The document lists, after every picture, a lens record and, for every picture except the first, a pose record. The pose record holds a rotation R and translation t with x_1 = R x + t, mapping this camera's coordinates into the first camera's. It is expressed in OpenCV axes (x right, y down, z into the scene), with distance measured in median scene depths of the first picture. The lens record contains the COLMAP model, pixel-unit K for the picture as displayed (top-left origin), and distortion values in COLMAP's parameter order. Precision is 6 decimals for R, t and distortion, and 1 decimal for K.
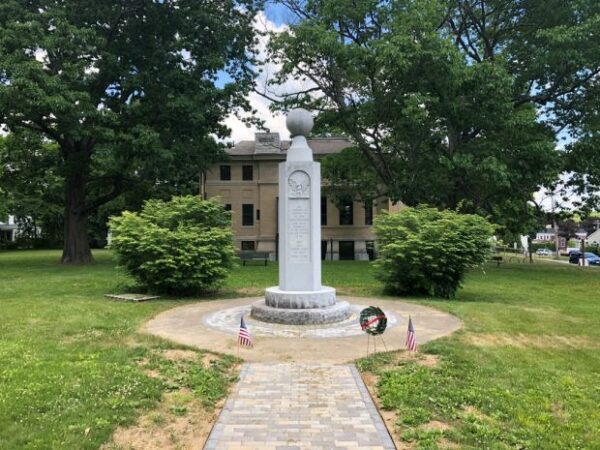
lens RADIAL K [[490.4, 0, 300.0], [0, 490.4, 225.0], [0, 0, 1]] dist [-0.000218, -0.000100]
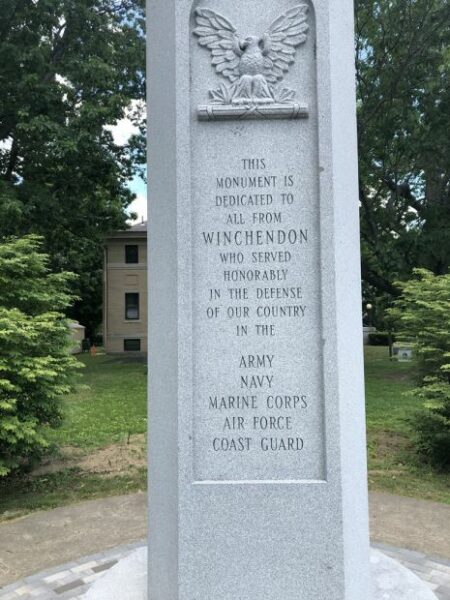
lens RADIAL K [[490.4, 0, 225.0], [0, 490.4, 300.0], [0, 0, 1]] dist [-0.000218, -0.000100]
pose [[0.999945, -0.009102, 0.005178, -0.003902], [0.009310, 0.999089, -0.041639, 0.005738], [-0.004794, 0.041685, 0.999119, 0.239659]]
